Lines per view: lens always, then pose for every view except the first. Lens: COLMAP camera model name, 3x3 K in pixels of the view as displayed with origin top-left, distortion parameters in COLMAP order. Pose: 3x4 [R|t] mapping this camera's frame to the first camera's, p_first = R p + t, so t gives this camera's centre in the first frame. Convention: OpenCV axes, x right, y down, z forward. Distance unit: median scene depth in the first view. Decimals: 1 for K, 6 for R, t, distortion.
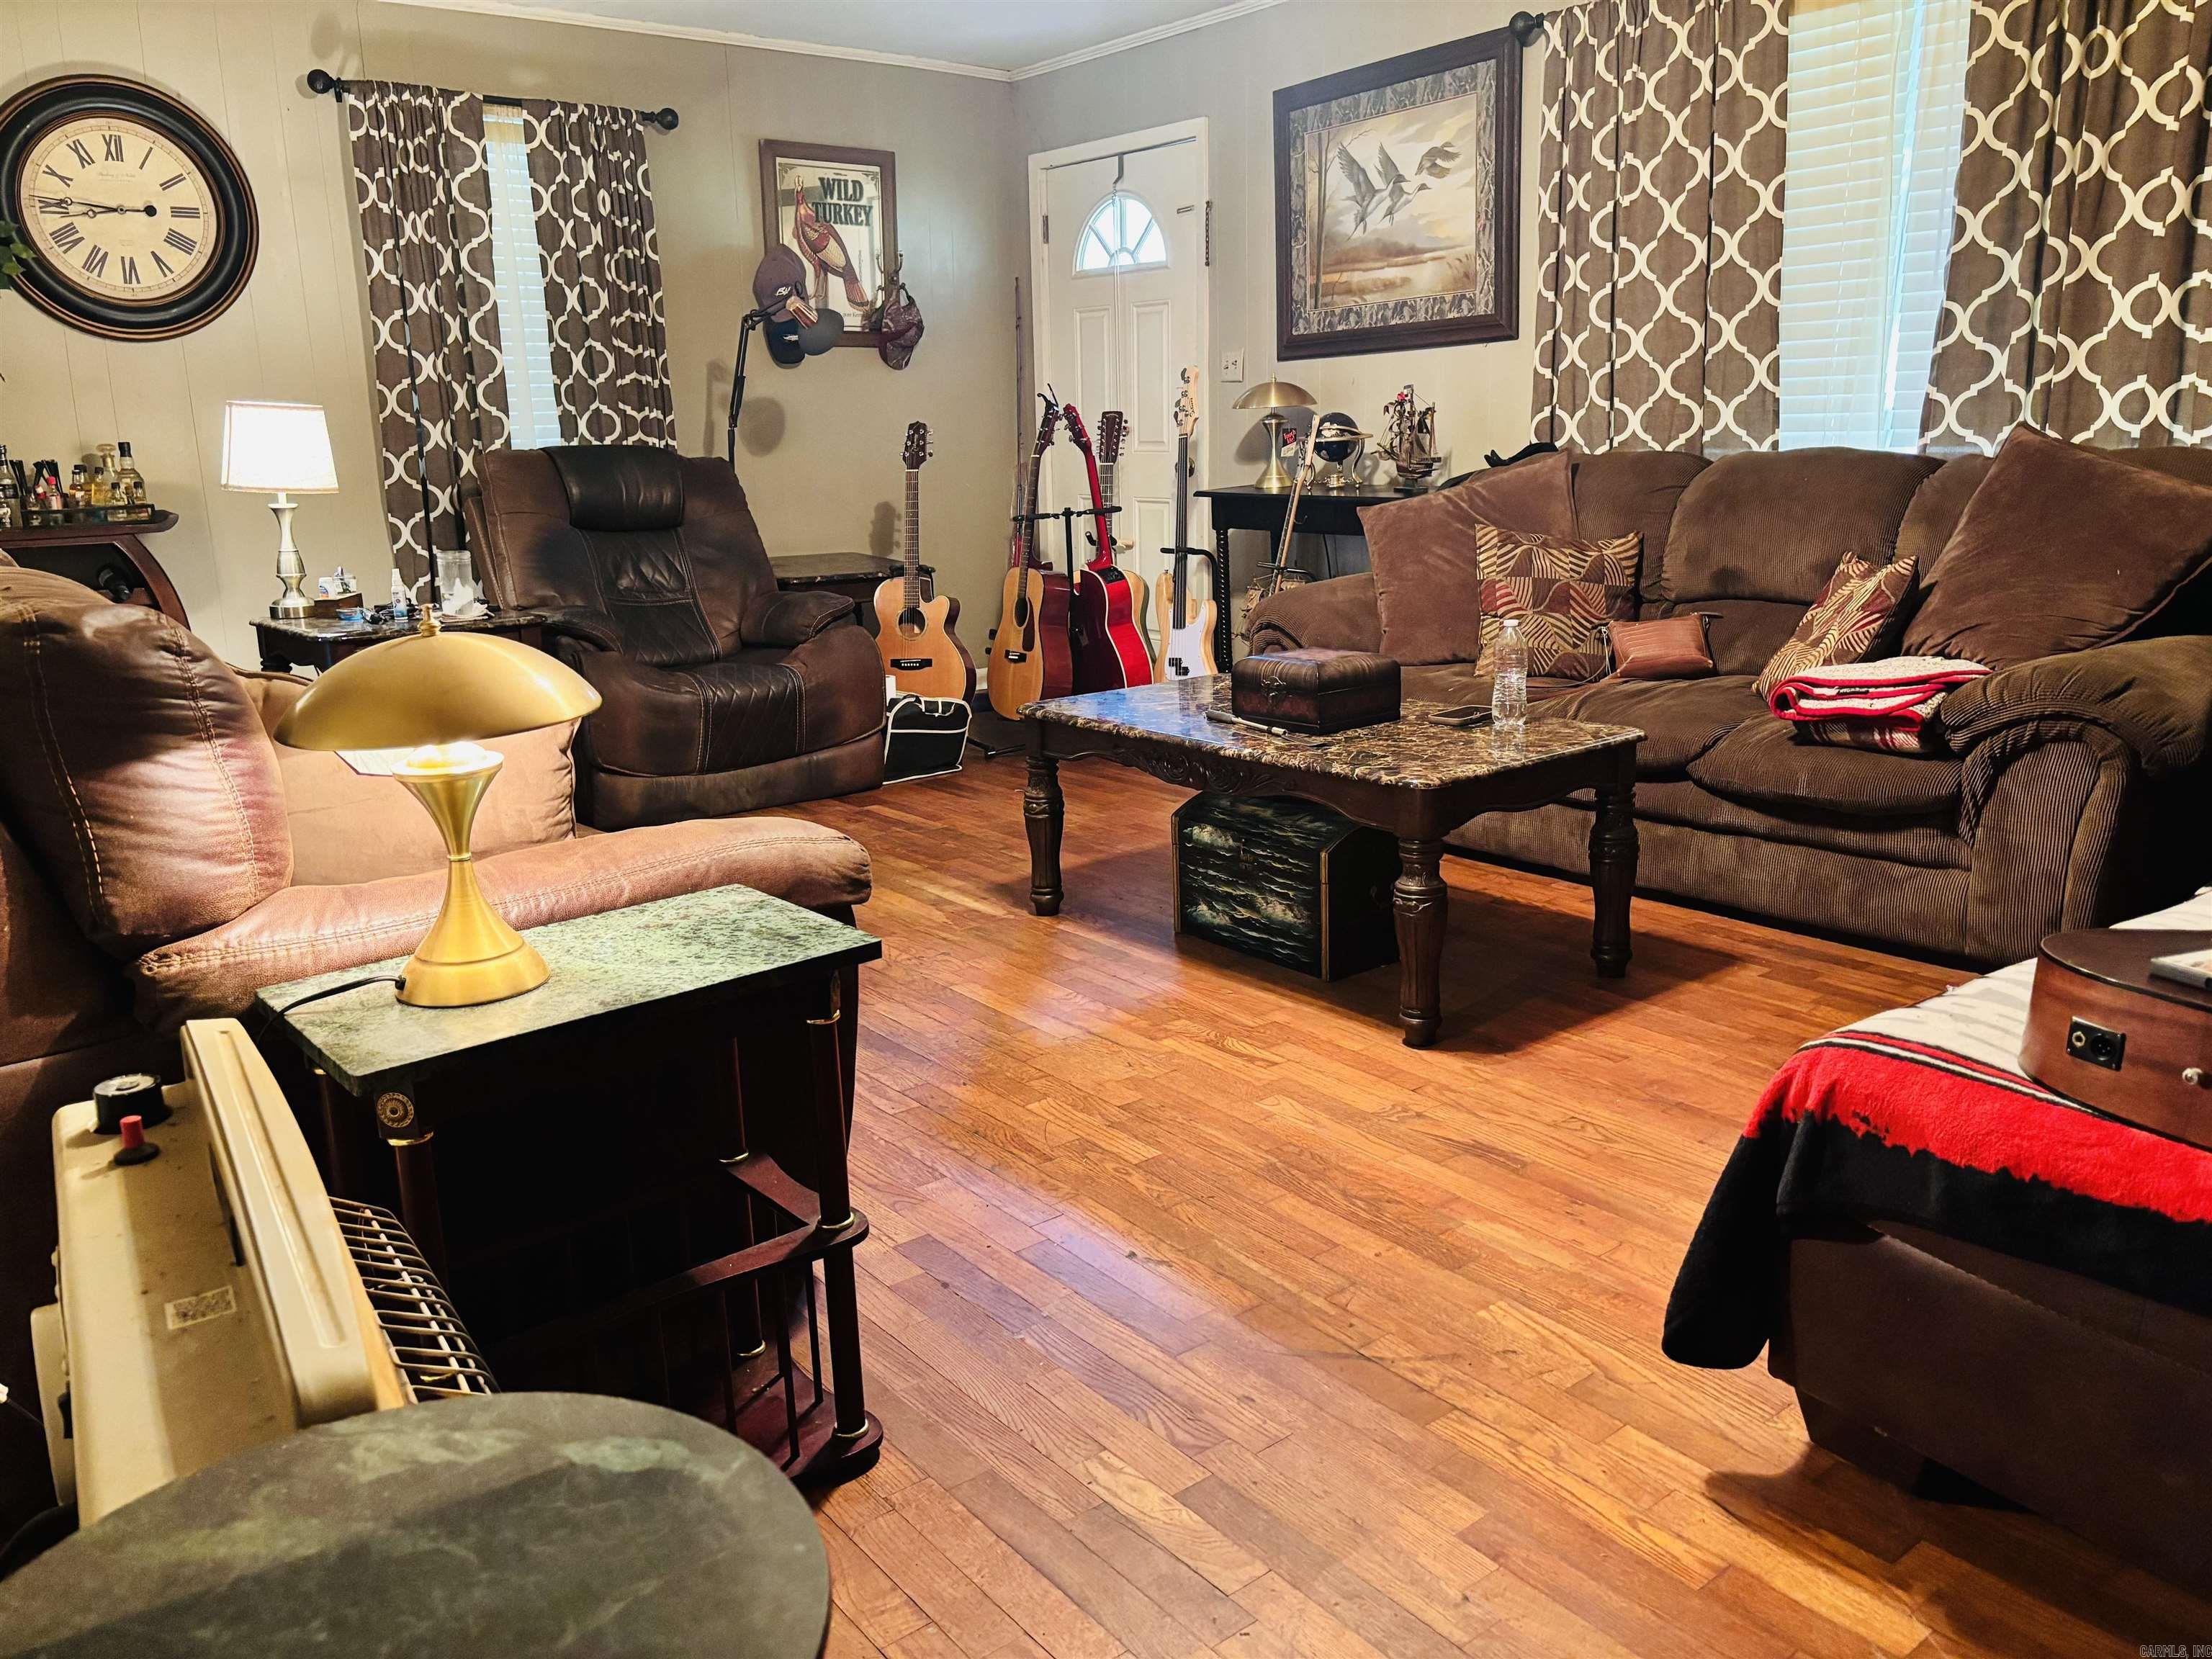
lens RADIAL K [[1707.9, 0, 1110.1], [0, 1707.9, 831.8], [0, 0, 1]] dist [0.037564, -0.048606]
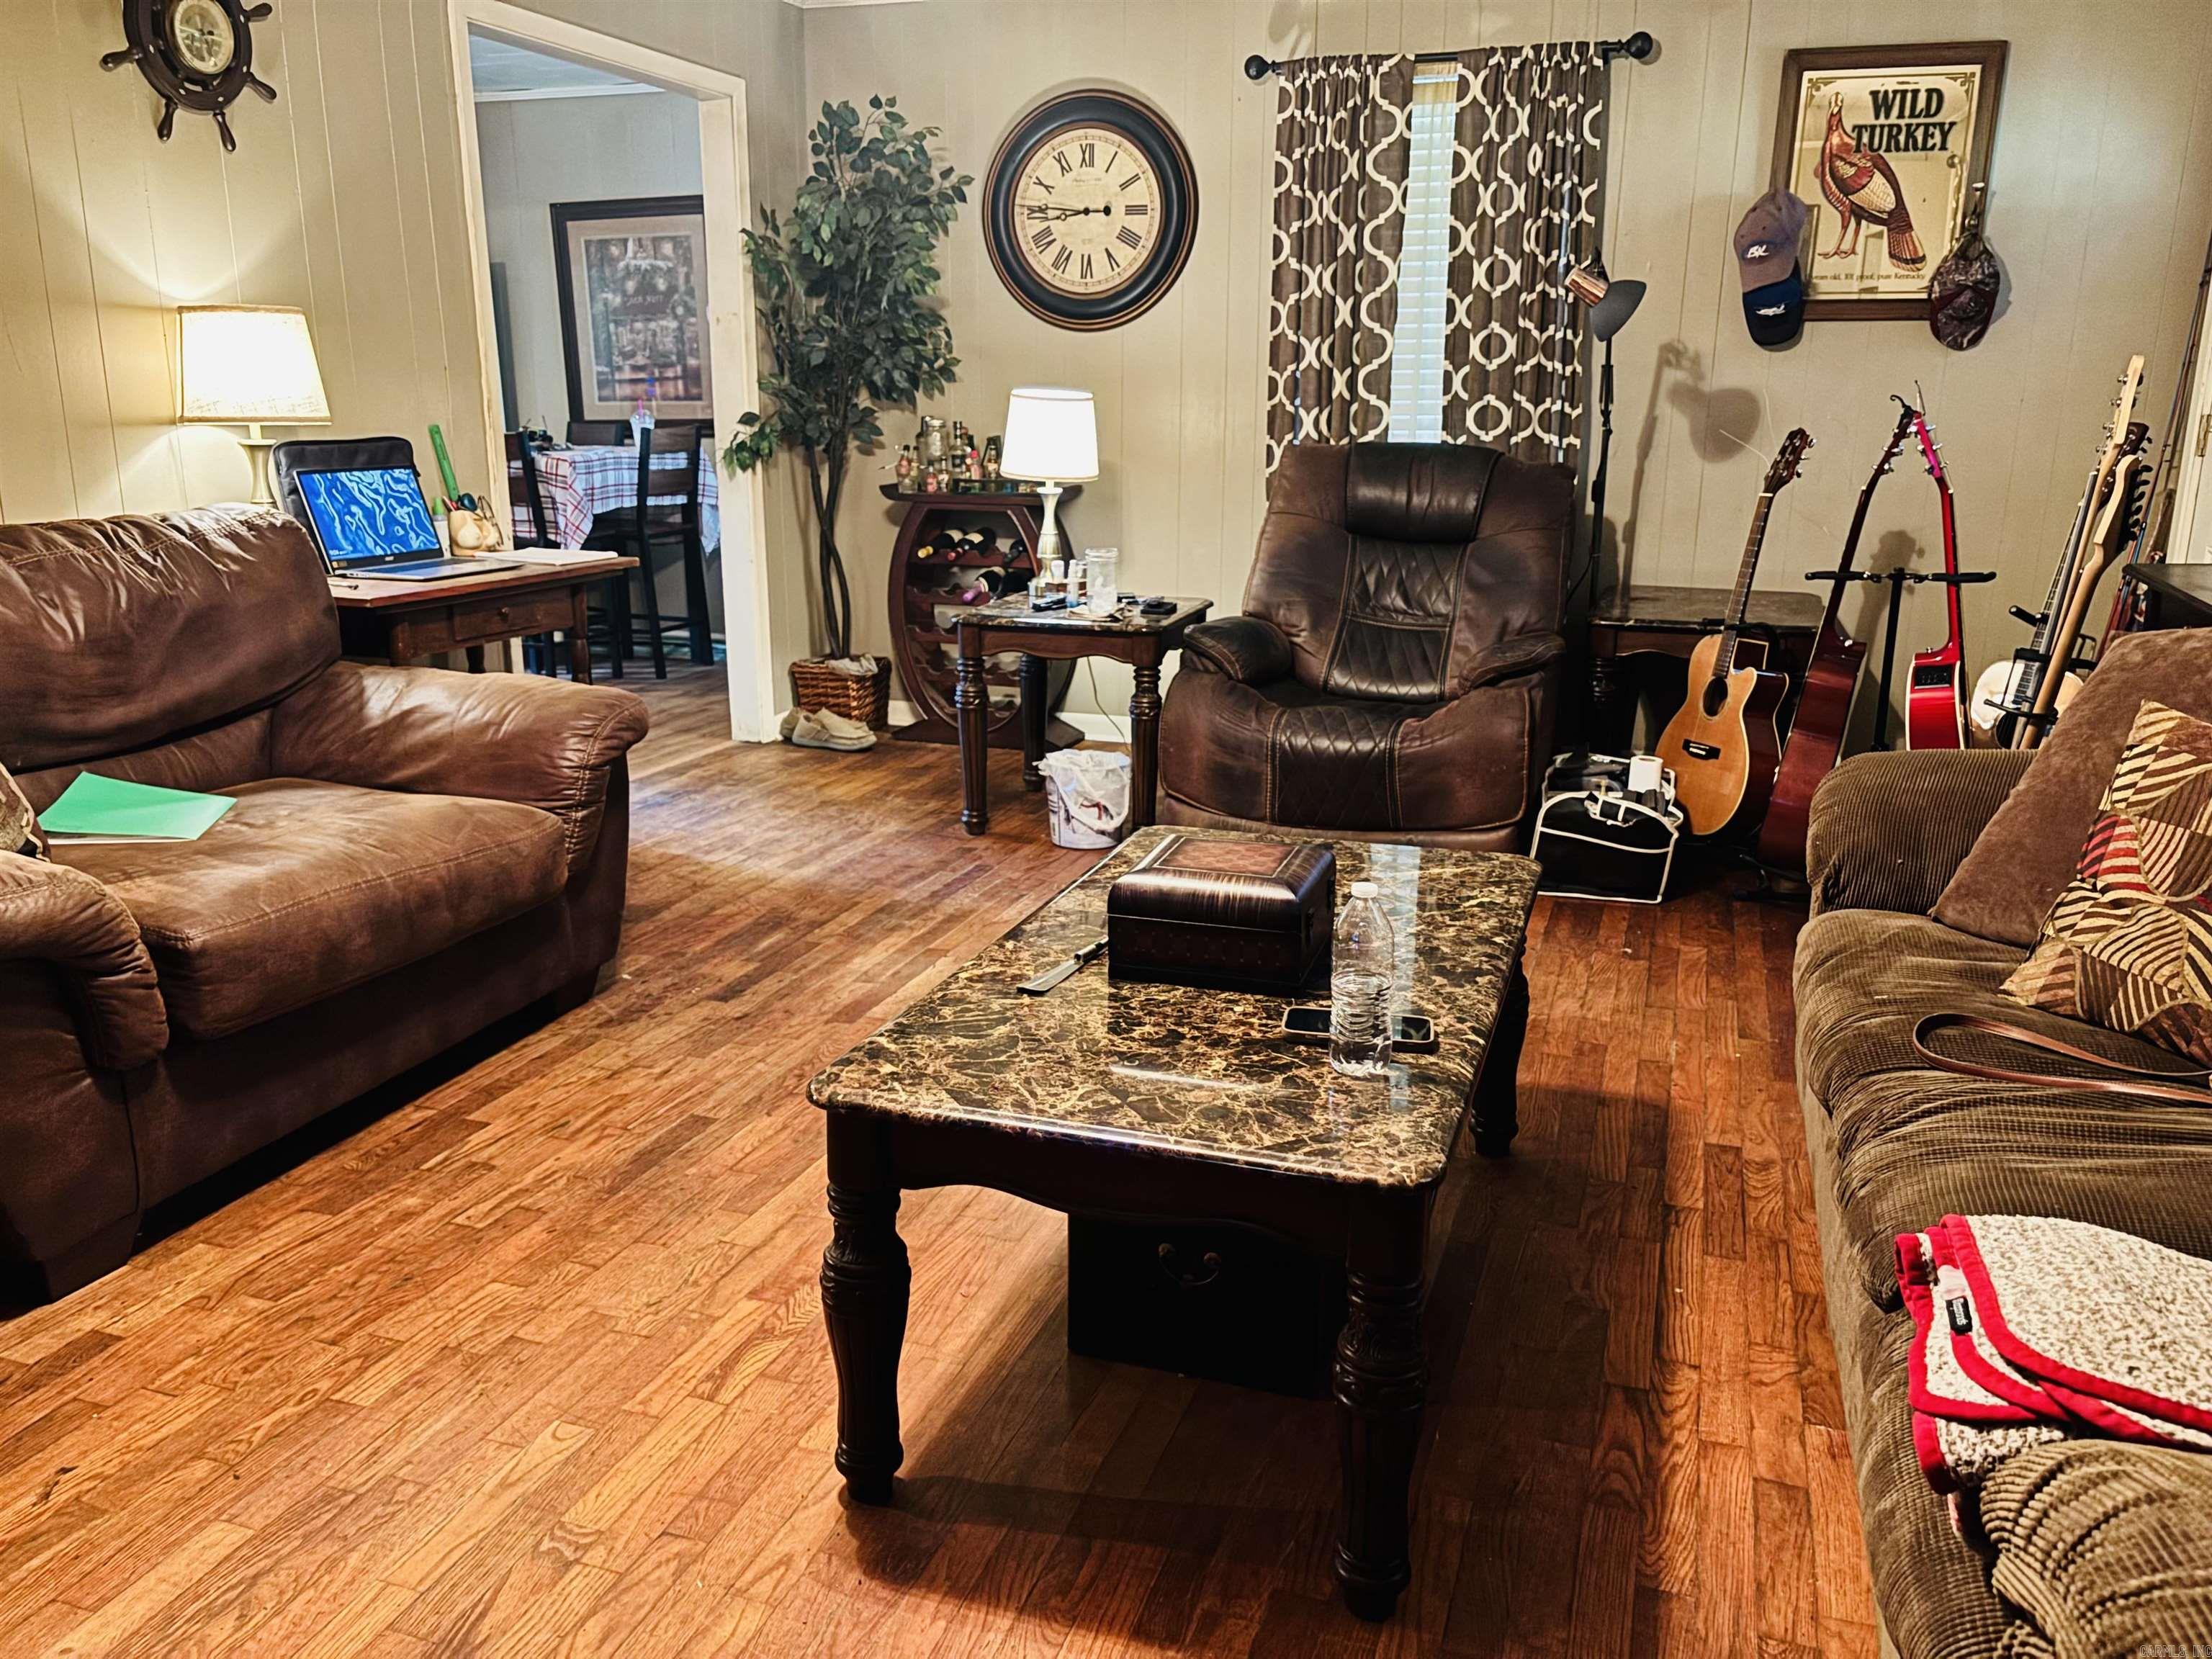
lens RADIAL K [[1707.9, 0, 1113.5], [0, 1707.9, 817.6], [0, 0, 1]] dist [0.037564, -0.048606]
pose [[0.526917, 0.230488, -0.818067, 0.385164], [-0.210638, 0.967912, 0.137034, -0.124130], [0.823401, 0.100110, 0.558559, 0.389780]]
